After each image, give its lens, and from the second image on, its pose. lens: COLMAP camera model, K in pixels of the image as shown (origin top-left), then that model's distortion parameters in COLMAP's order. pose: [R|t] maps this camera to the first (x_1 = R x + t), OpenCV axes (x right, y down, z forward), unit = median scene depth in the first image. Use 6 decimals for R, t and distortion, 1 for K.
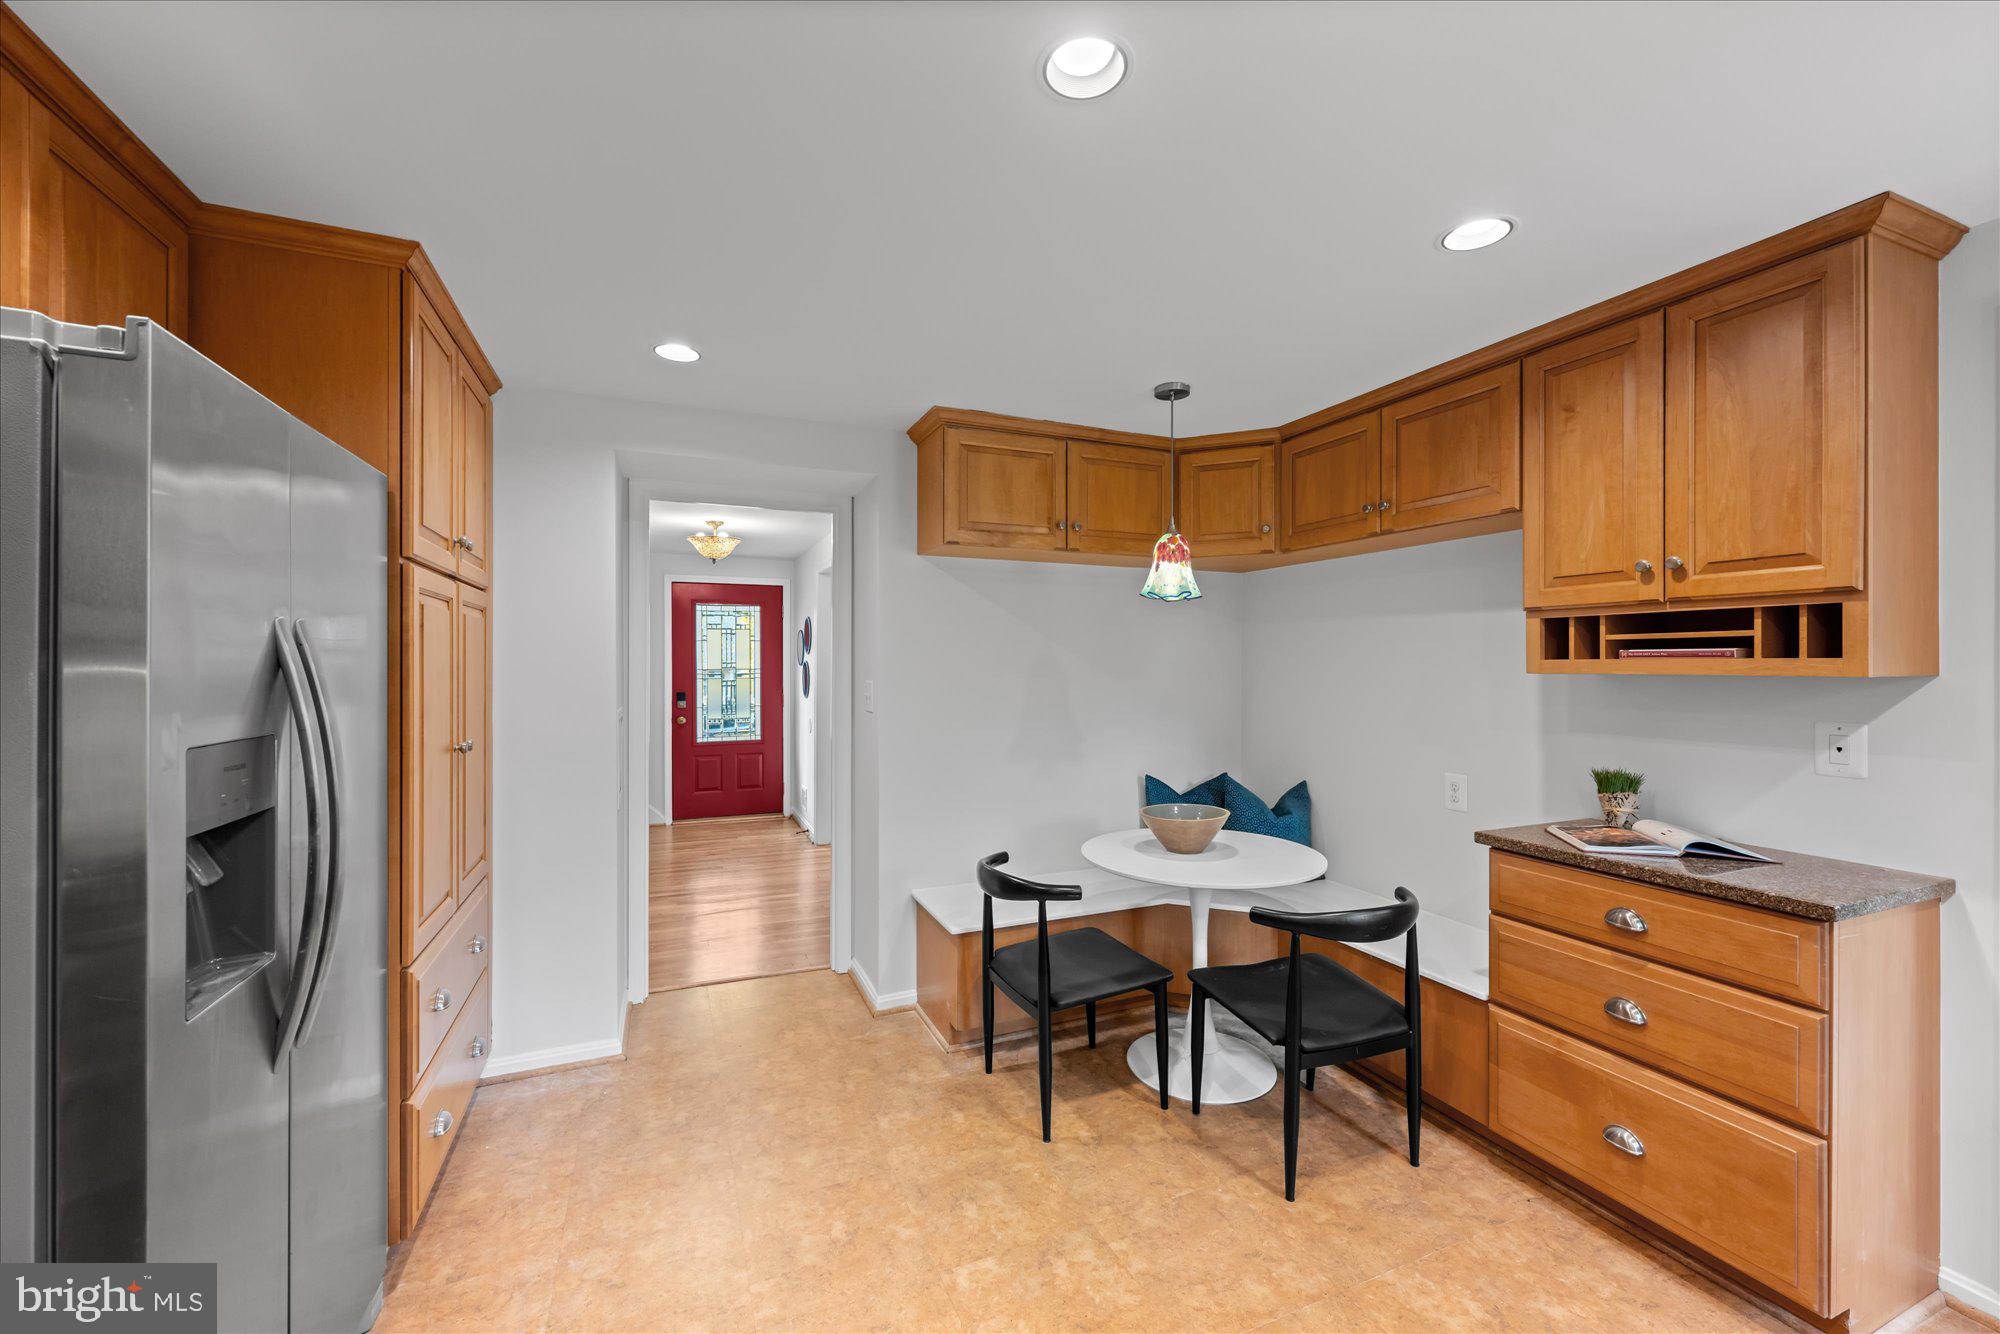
lens RADIAL K [[801.2, 0, 1008.0], [0, 801.2, 662.7], [0, 0, 1]] dist [0.000562, -0.000107]
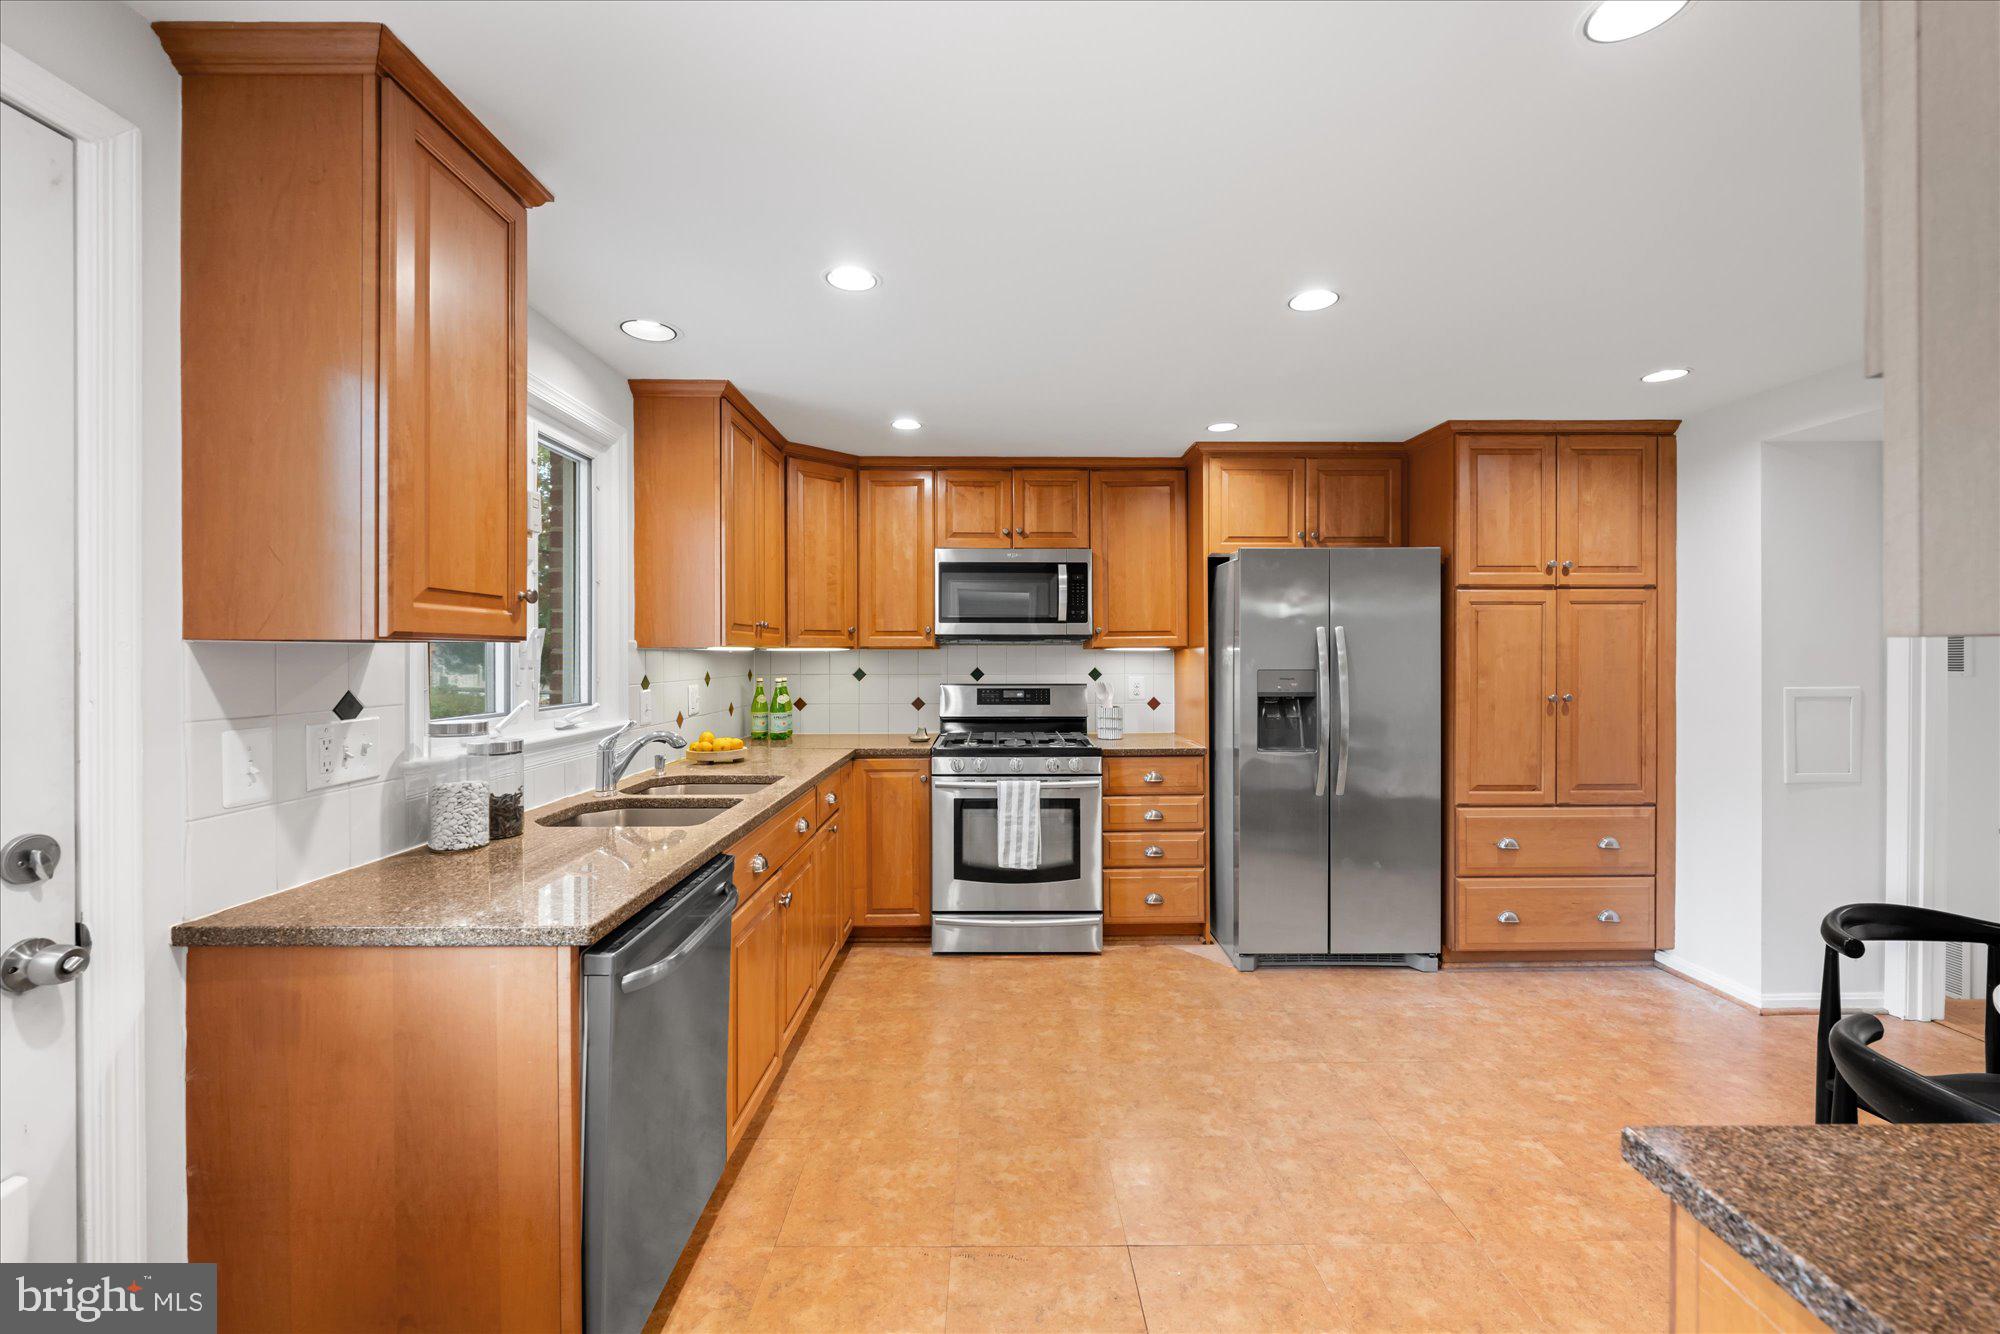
lens RADIAL K [[801.2, 0, 1003.1], [0, 801.2, 659.7], [0, 0, 1]] dist [0.000562, -0.000107]
pose [[-0.375008, 0.007616, -0.926990, 1.320119], [-0.003289, 0.999949, 0.009546, 0.022591], [0.927016, 0.006629, -0.374964, 0.687523]]
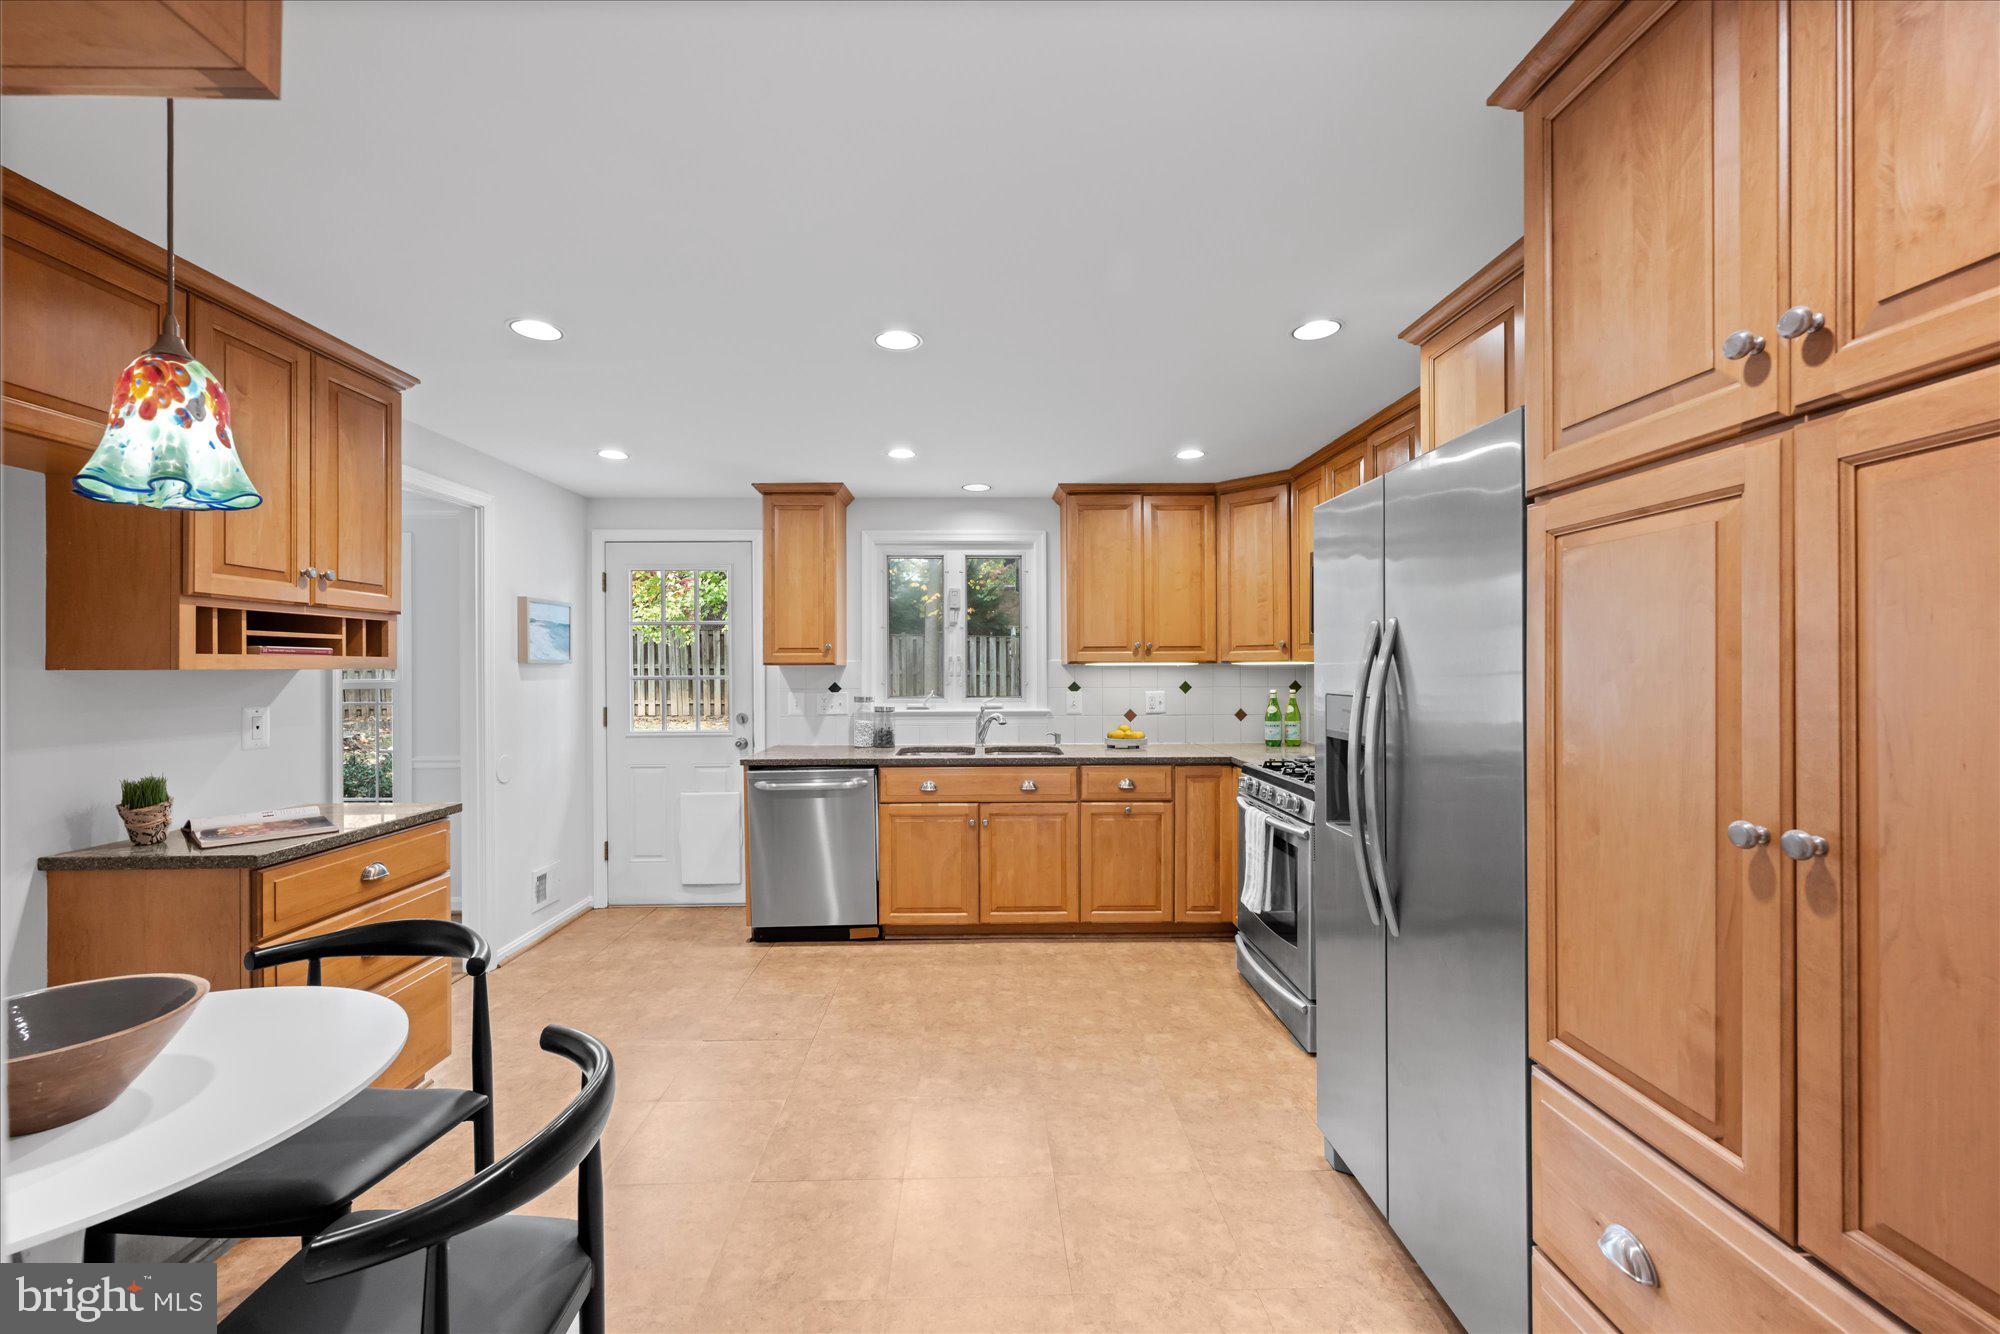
lens RADIAL K [[801.2, 0, 995.7], [0, 801.2, 666.2], [0, 0, 1]] dist [0.000562, -0.000107]
pose [[-0.927667, 0.005914, 0.373362, -0.549064], [0.007090, 0.999973, 0.001777, 0.016498], [-0.373342, 0.004295, -0.927684, 1.778793]]
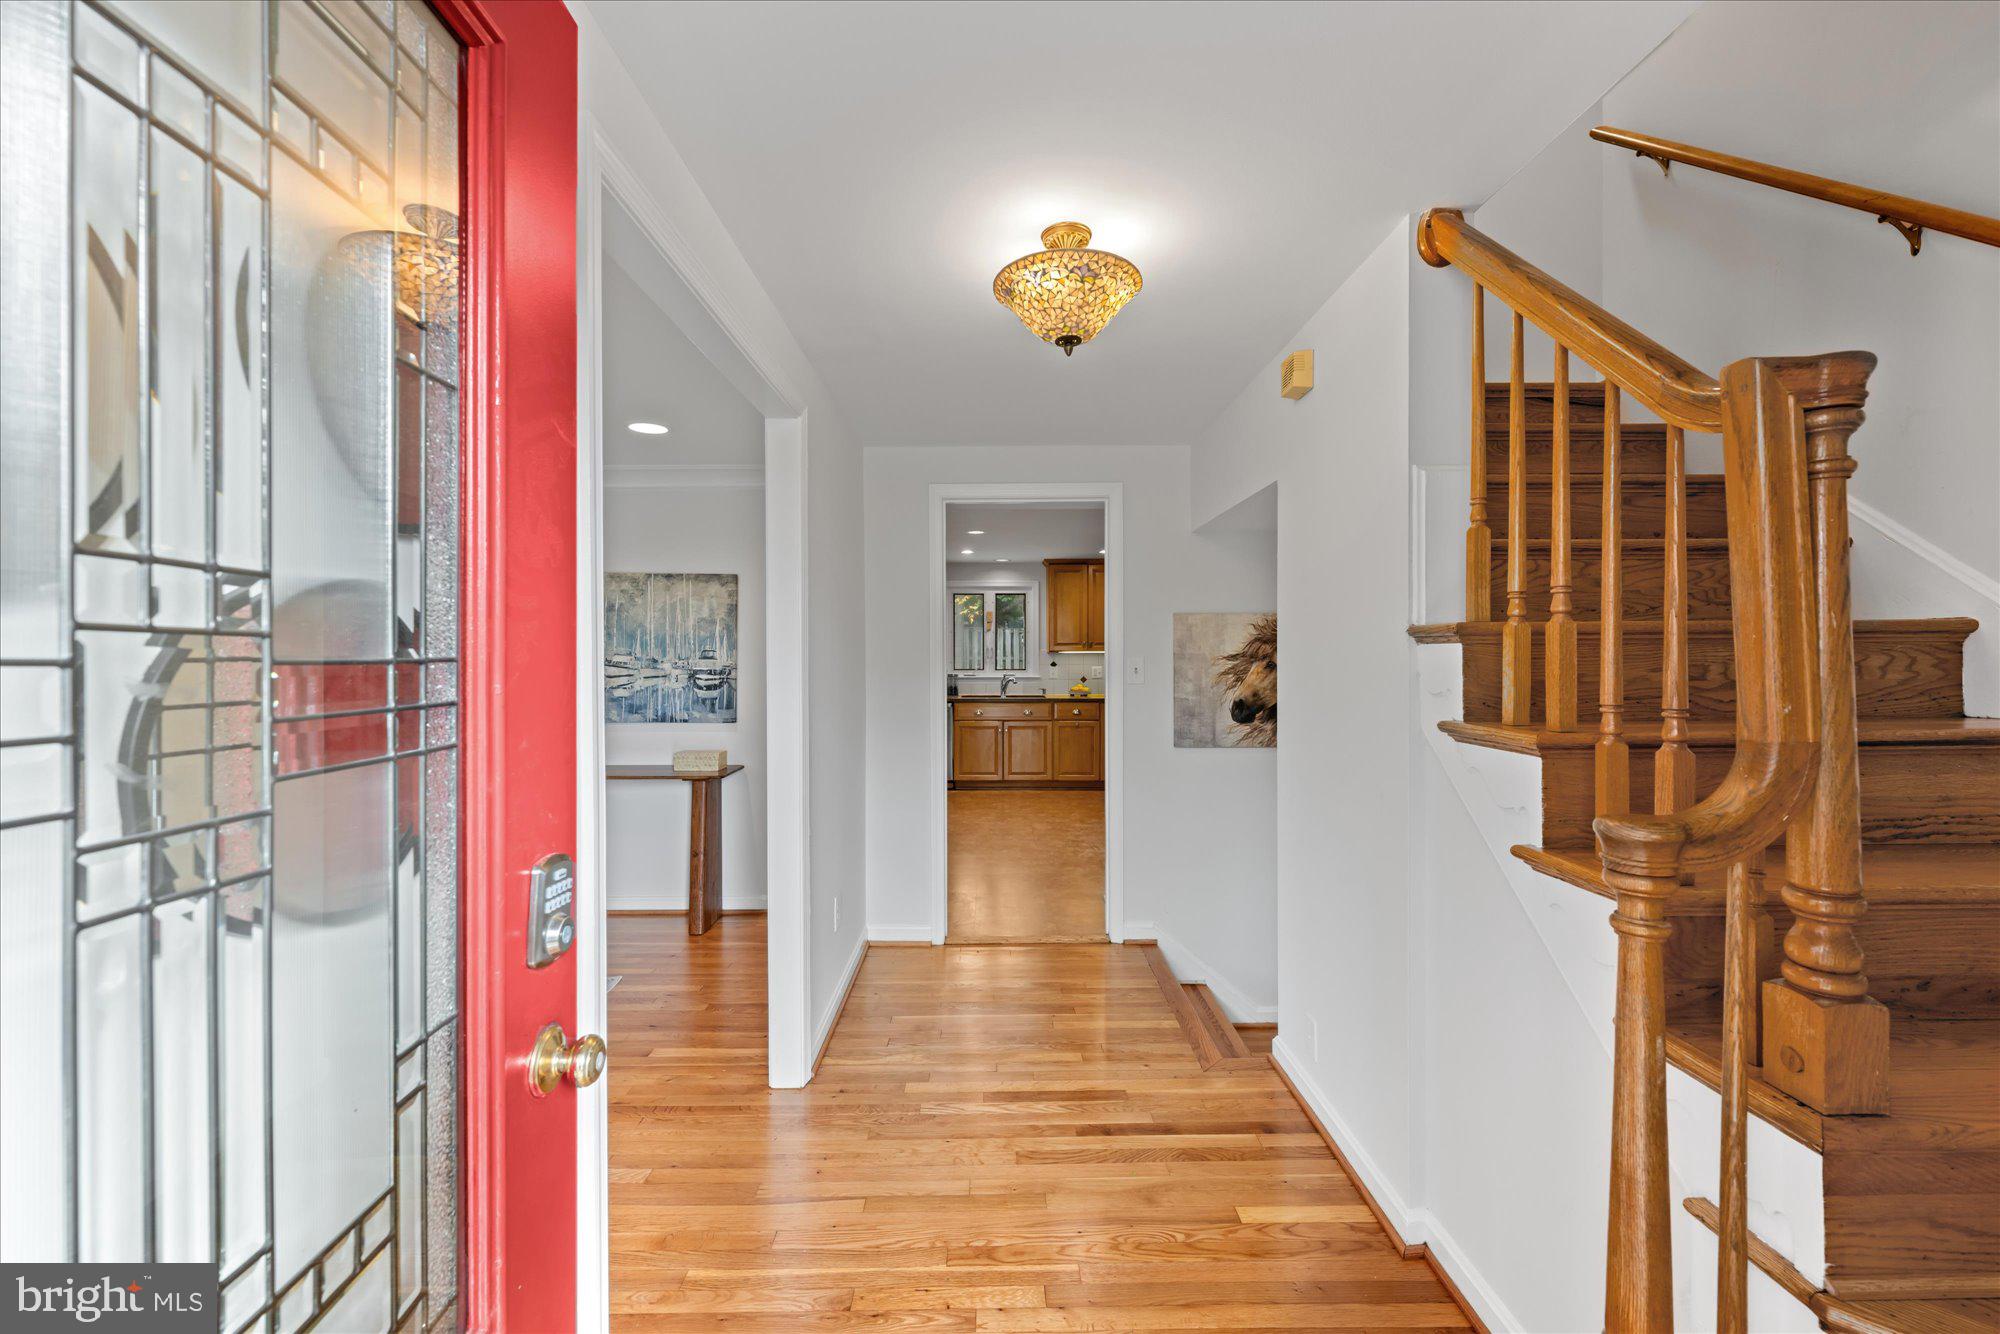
lens RADIAL K [[801.2, 0, 1001.6], [0, 801.2, 657.3], [0, 0, 1]] dist [0.000562, -0.000107]
pose [[-0.923239, 0.005110, 0.384193, -1.329494], [0.007416, 0.999962, 0.004522, 0.022905], [-0.384155, 0.007024, -0.923242, 3.724668]]
